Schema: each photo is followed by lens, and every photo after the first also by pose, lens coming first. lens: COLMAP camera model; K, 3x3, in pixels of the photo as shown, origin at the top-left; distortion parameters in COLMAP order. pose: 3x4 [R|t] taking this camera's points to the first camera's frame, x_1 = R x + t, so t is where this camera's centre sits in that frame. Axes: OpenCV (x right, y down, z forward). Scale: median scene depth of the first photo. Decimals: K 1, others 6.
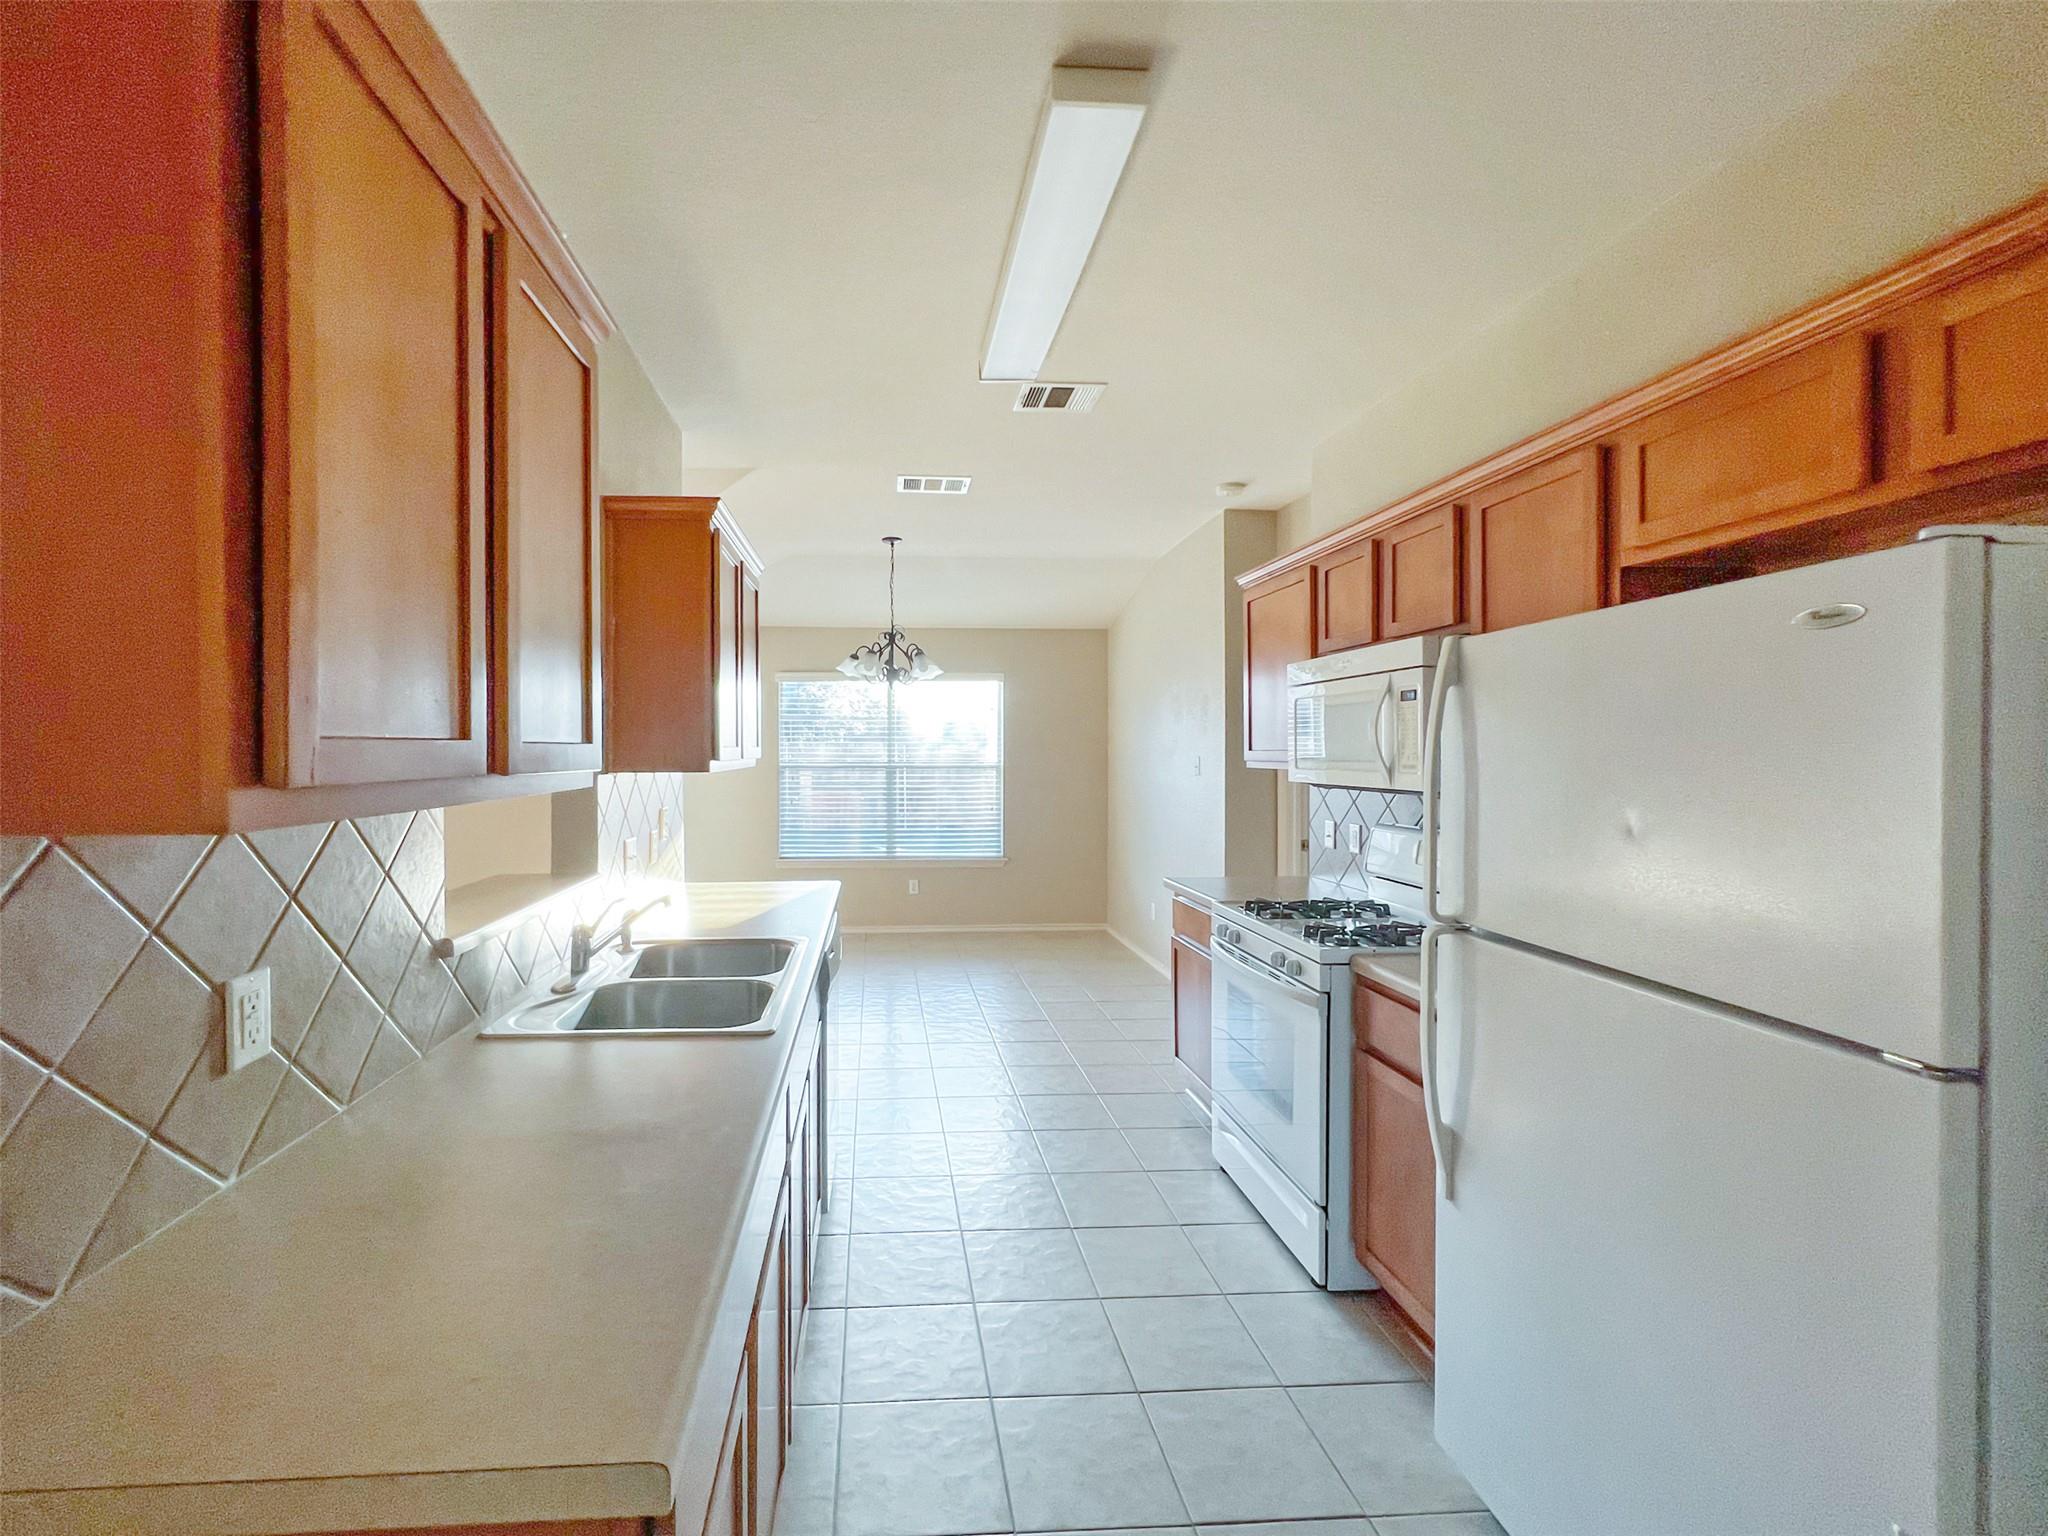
lens RADIAL K [[855.8, 0, 1018.3], [0, 855.8, 770.6], [0, 0, 1]] dist [-0.001234, -0.000237]
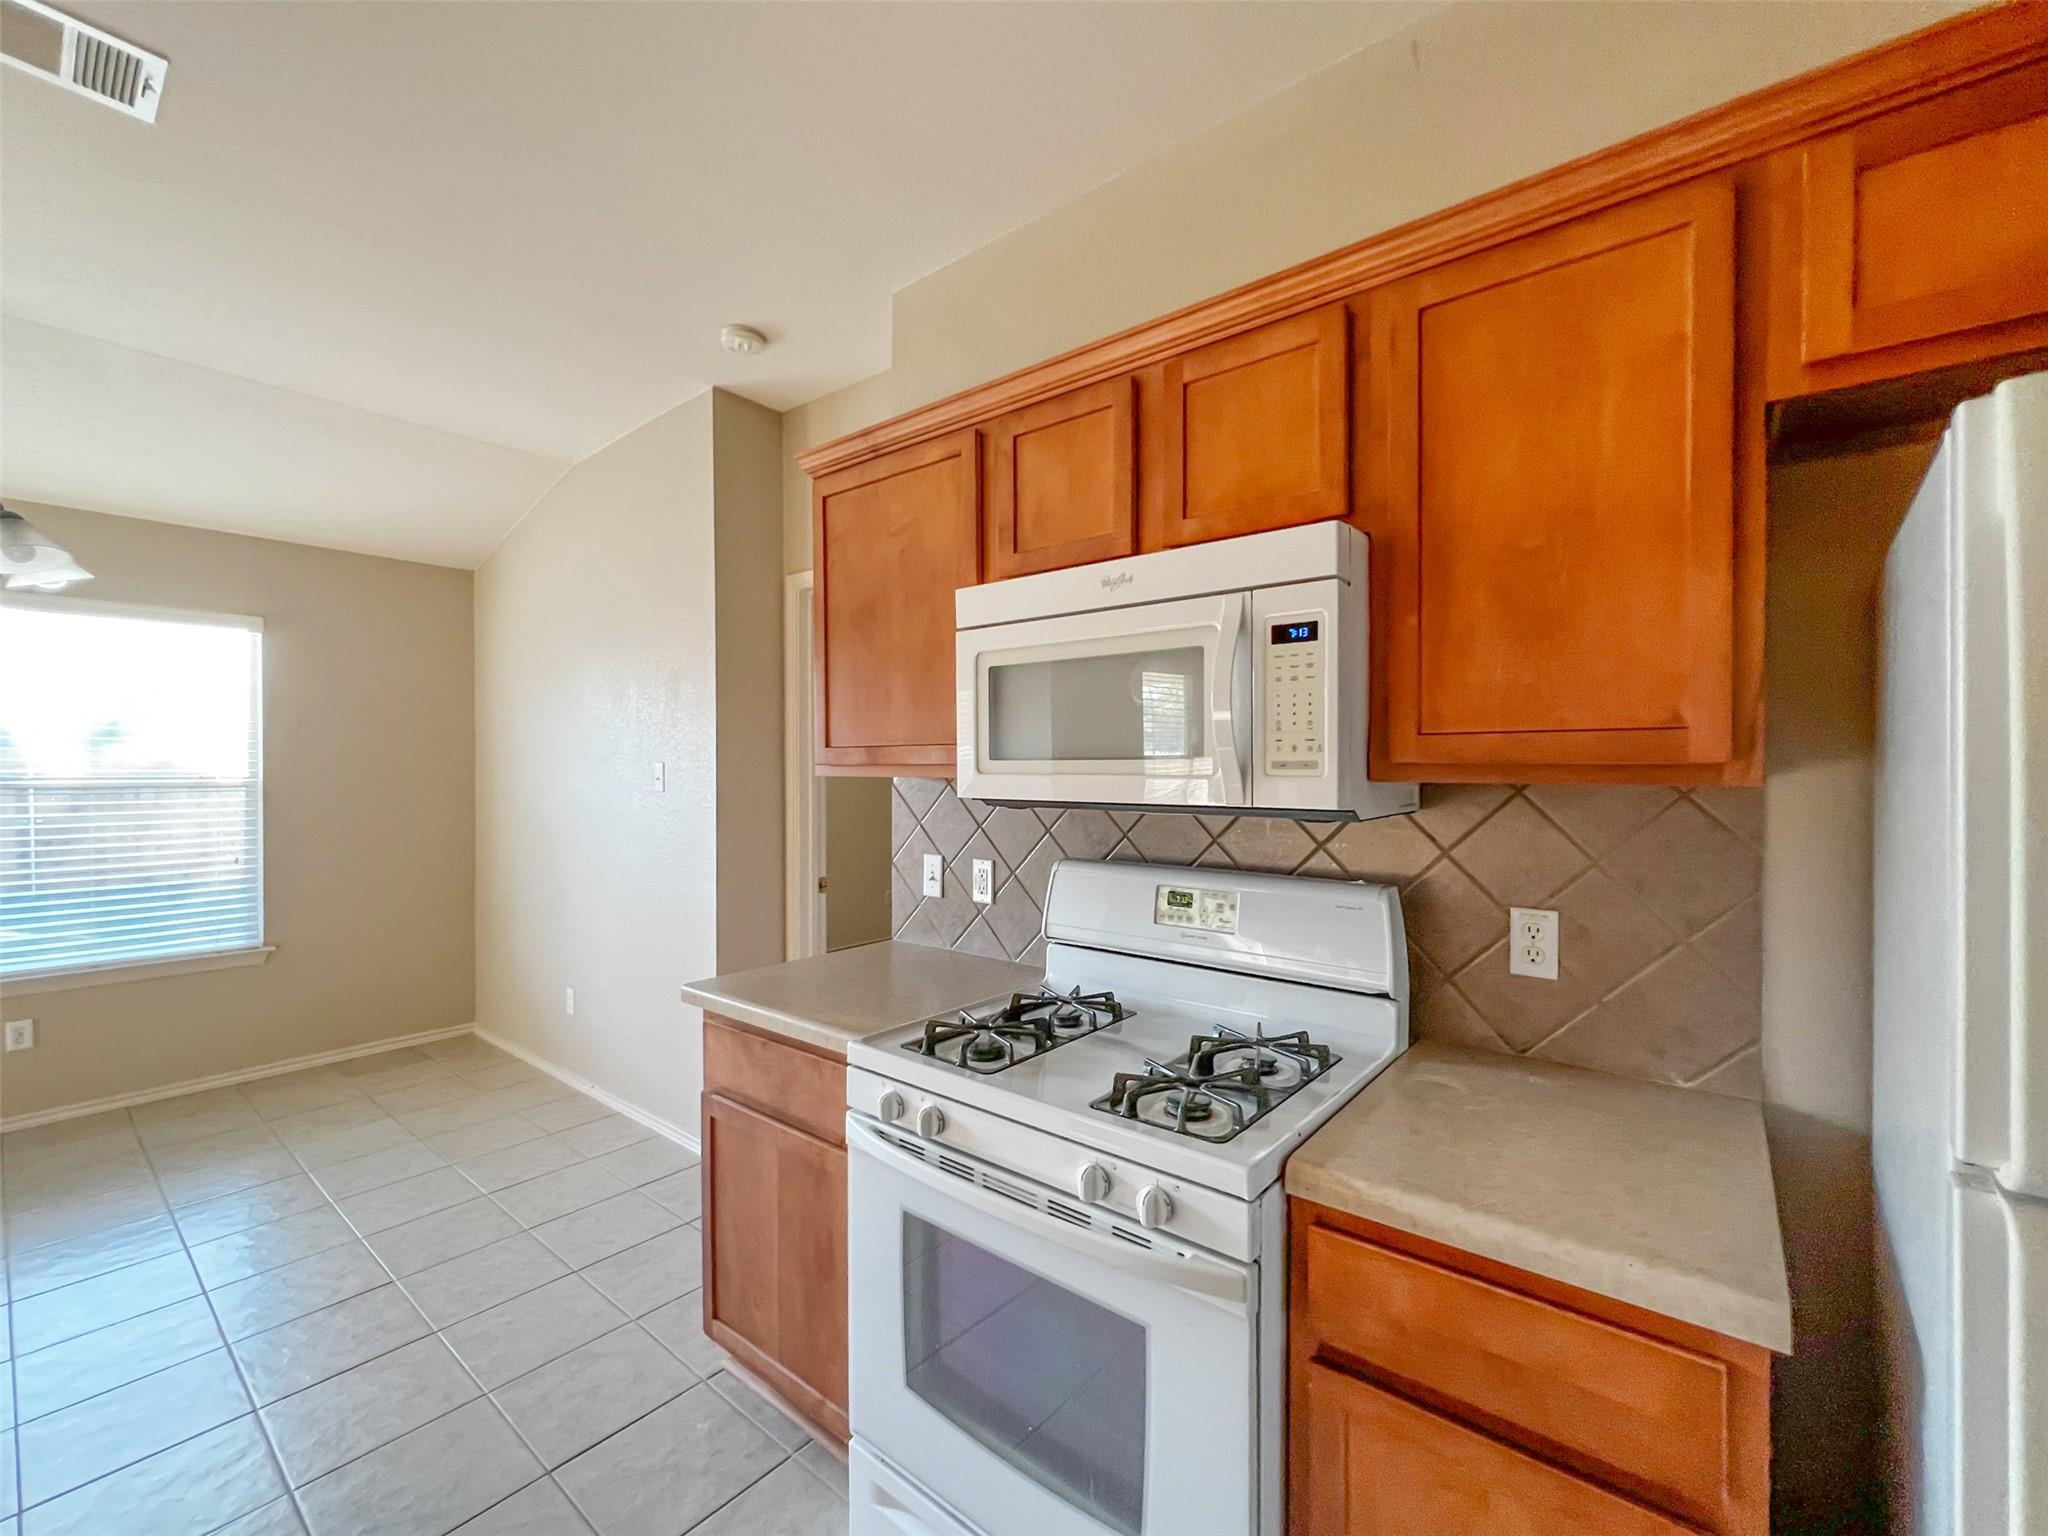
lens RADIAL K [[855.8, 0, 1018.3], [0, 855.8, 770.6], [0, 0, 1]] dist [-0.001234, -0.000237]
pose [[0.754951, -0.007790, 0.655735, -0.020646], [0.018722, 0.999778, -0.009678, 0.000687], [-0.655514, 0.019583, 0.754929, 0.481635]]
